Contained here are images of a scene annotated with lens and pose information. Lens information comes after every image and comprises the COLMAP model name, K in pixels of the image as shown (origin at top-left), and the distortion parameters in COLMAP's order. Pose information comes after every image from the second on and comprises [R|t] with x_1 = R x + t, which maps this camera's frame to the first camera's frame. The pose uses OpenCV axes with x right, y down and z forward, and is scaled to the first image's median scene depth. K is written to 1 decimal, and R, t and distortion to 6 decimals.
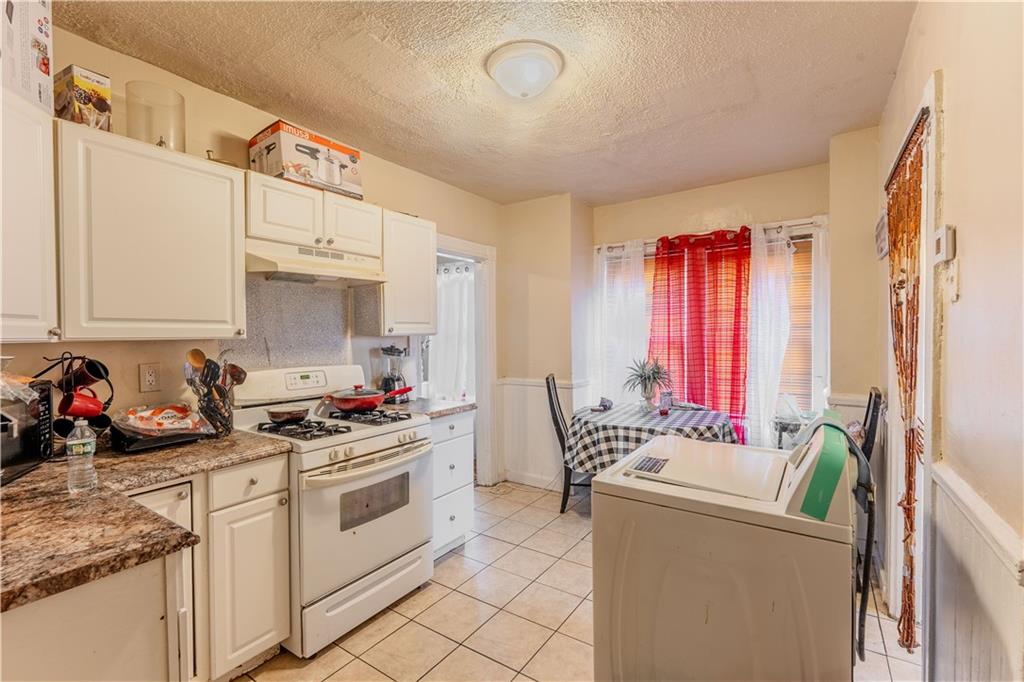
lens RADIAL K [[447.1, 0, 511.8], [0, 447.1, 340.3], [0, 0, 1]] dist [-0.000466, -0.000165]
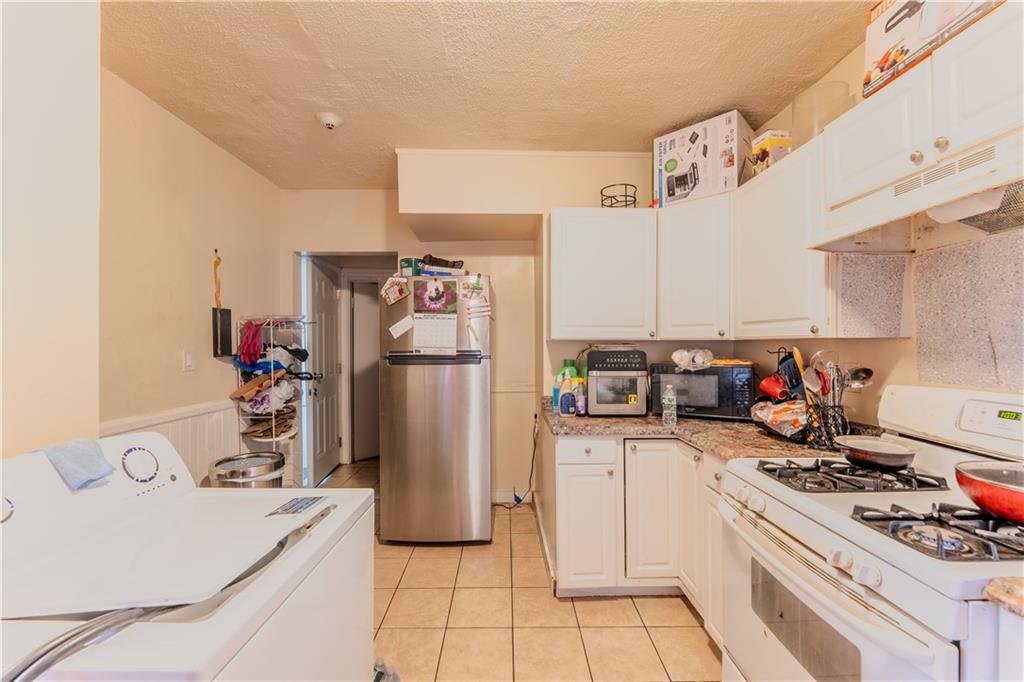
lens RADIAL K [[412.4, 0, 512.1], [0, 412.4, 344.9], [0, 0, 1]] dist [0.001184, -0.000022]
pose [[-0.813160, 0.013682, -0.581880, 0.275692], [0.005526, 0.999860, 0.015787, -0.005539], [0.582015, 0.009622, -0.813121, 1.169642]]
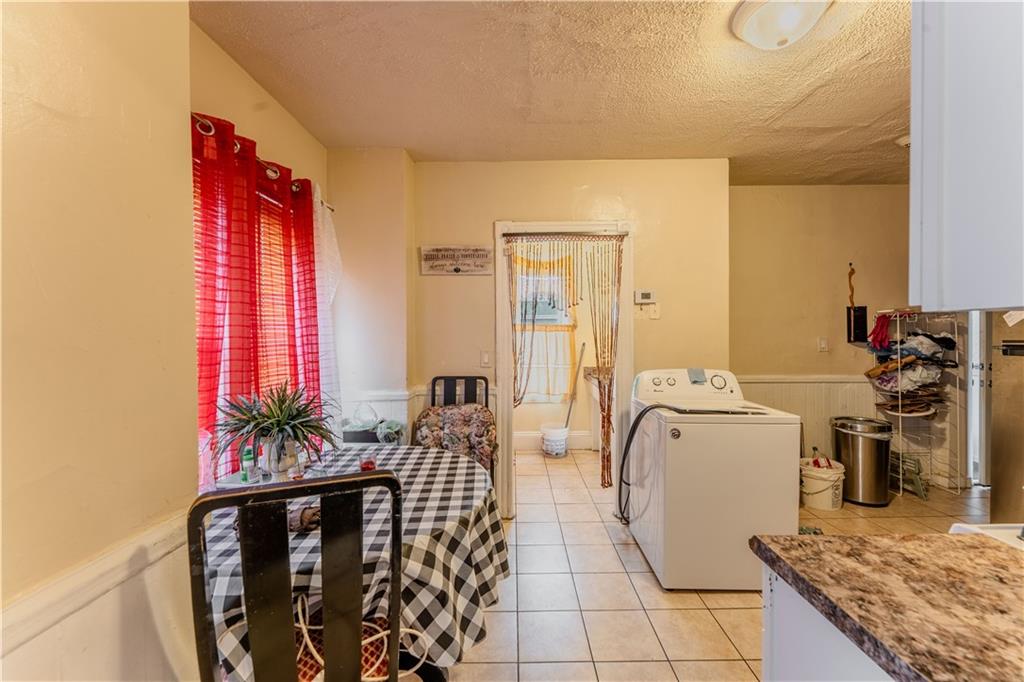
lens RADIAL K [[412.4, 0, 512.8], [0, 412.4, 338.6], [0, 0, 1]] dist [0.001184, -0.000022]
pose [[-0.561340, 0.001358, 0.827584, 0.019130], [0.016897, 0.999809, 0.009821, -0.007764], [-0.827413, 0.019496, -0.561256, 1.402318]]
